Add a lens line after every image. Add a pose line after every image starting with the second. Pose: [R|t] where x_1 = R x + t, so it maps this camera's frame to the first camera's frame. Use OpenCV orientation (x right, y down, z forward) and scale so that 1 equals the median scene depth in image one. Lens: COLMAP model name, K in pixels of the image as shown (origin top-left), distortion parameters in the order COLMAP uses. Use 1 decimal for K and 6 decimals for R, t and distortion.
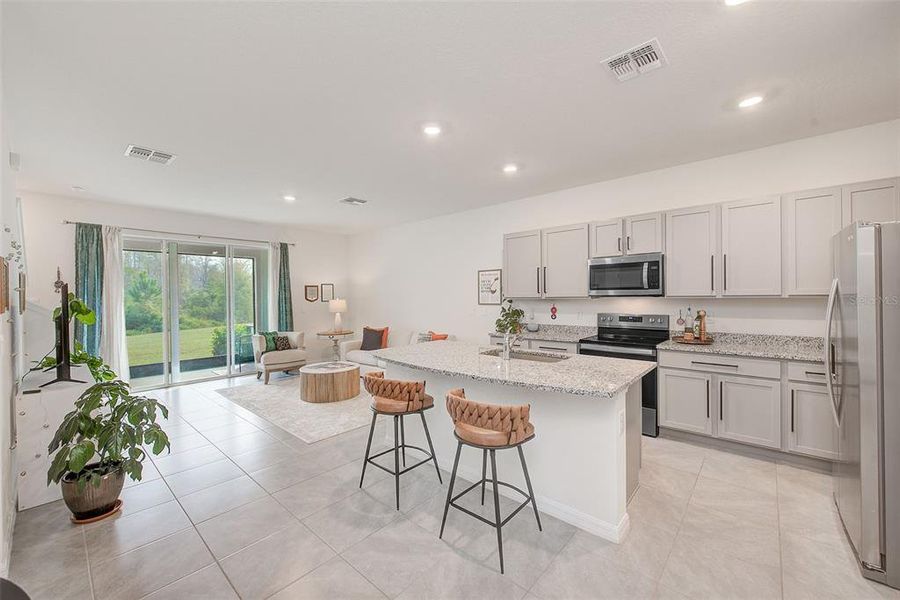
lens RADIAL K [[356.1, 0, 450.0], [0, 356.1, 300.0], [0, 0, 1]] dist [-0.001600, -0.000186]
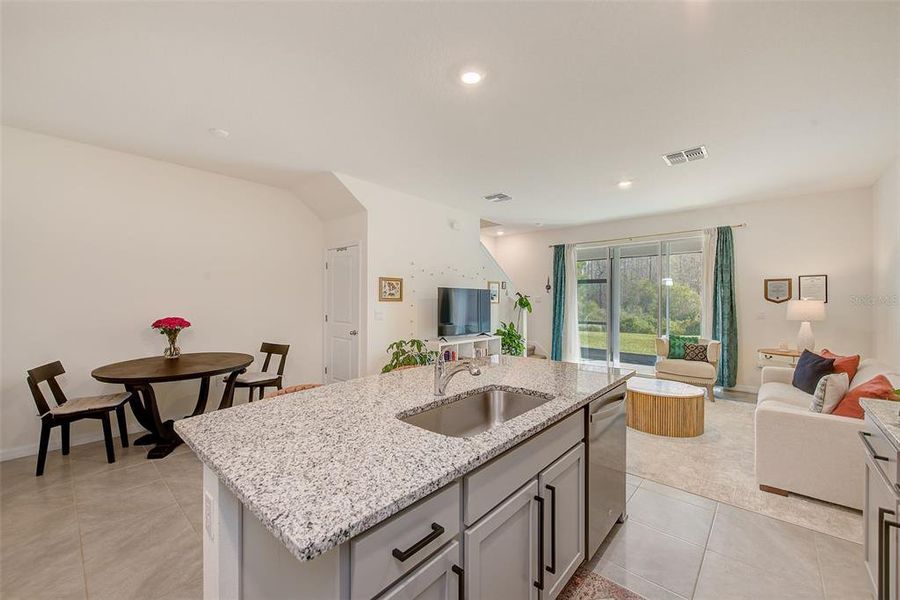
lens RADIAL K [[349.8, 0, 450.0], [0, 349.8, 300.0], [0, 0, 1]] dist [-0.014041, -0.000002]
pose [[-0.009111, 0.011505, -0.999892, 0.418943], [-0.011089, 0.999871, 0.011606, -0.001530], [0.999897, 0.011194, -0.008982, 0.571333]]
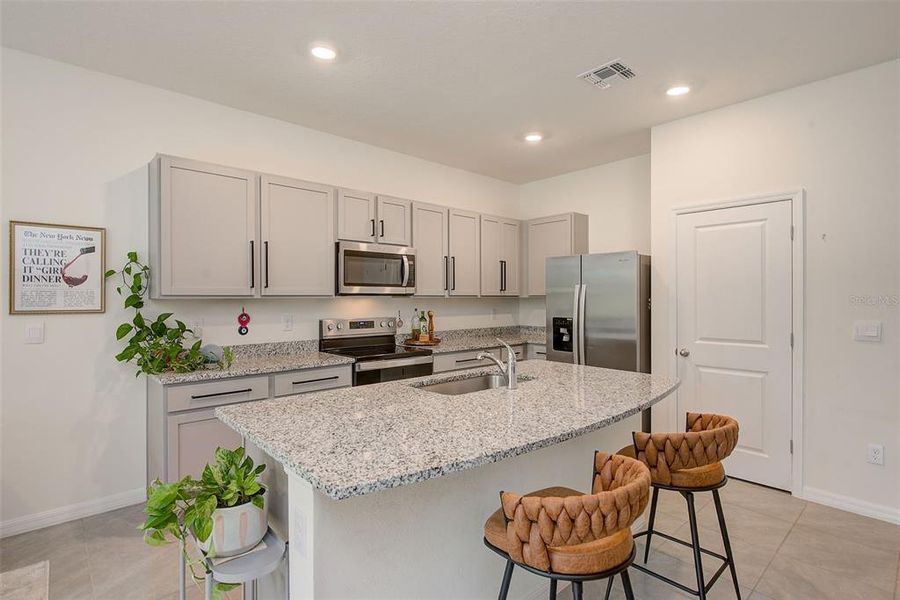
lens RADIAL K [[451.6, 0, 450.0], [0, 451.6, 300.0], [0, 0, 1]] dist [-0.002330, -0.000695]
pose [[0.094241, 0.005914, 0.995532, -0.371403], [0.010084, 0.999925, -0.006894, 0.006521], [-0.995498, 0.010689, 0.094175, 0.578196]]
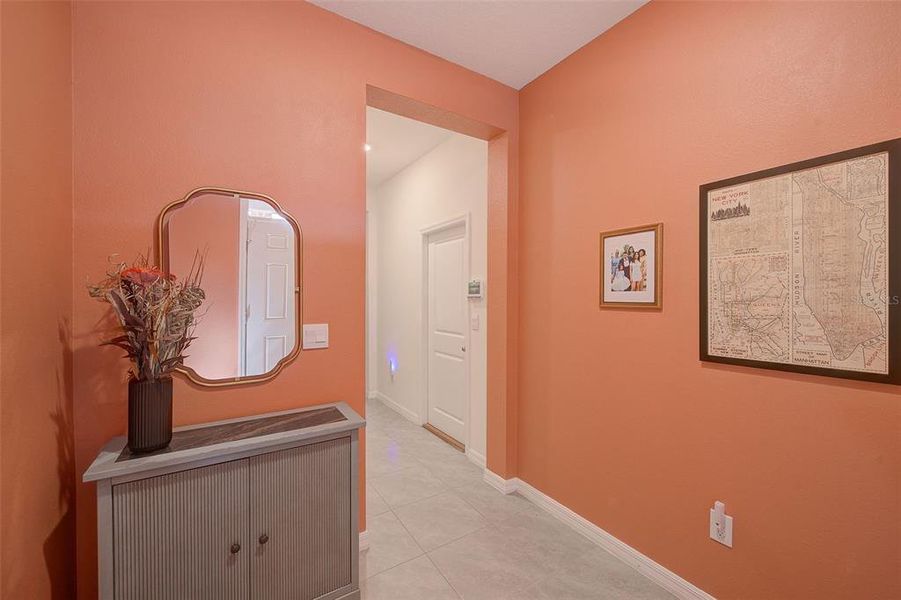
lens RADIAL K [[356.5, 0, 450.5], [0, 356.5, 300.0], [0, 0, 1]] dist [-0.001600, -0.000186]
pose [[0.269329, -0.005807, 0.963031, -0.313632], [0.002430, 0.999983, 0.005350, 0.002015], [-0.963045, 0.000900, 0.269338, 0.036567]]
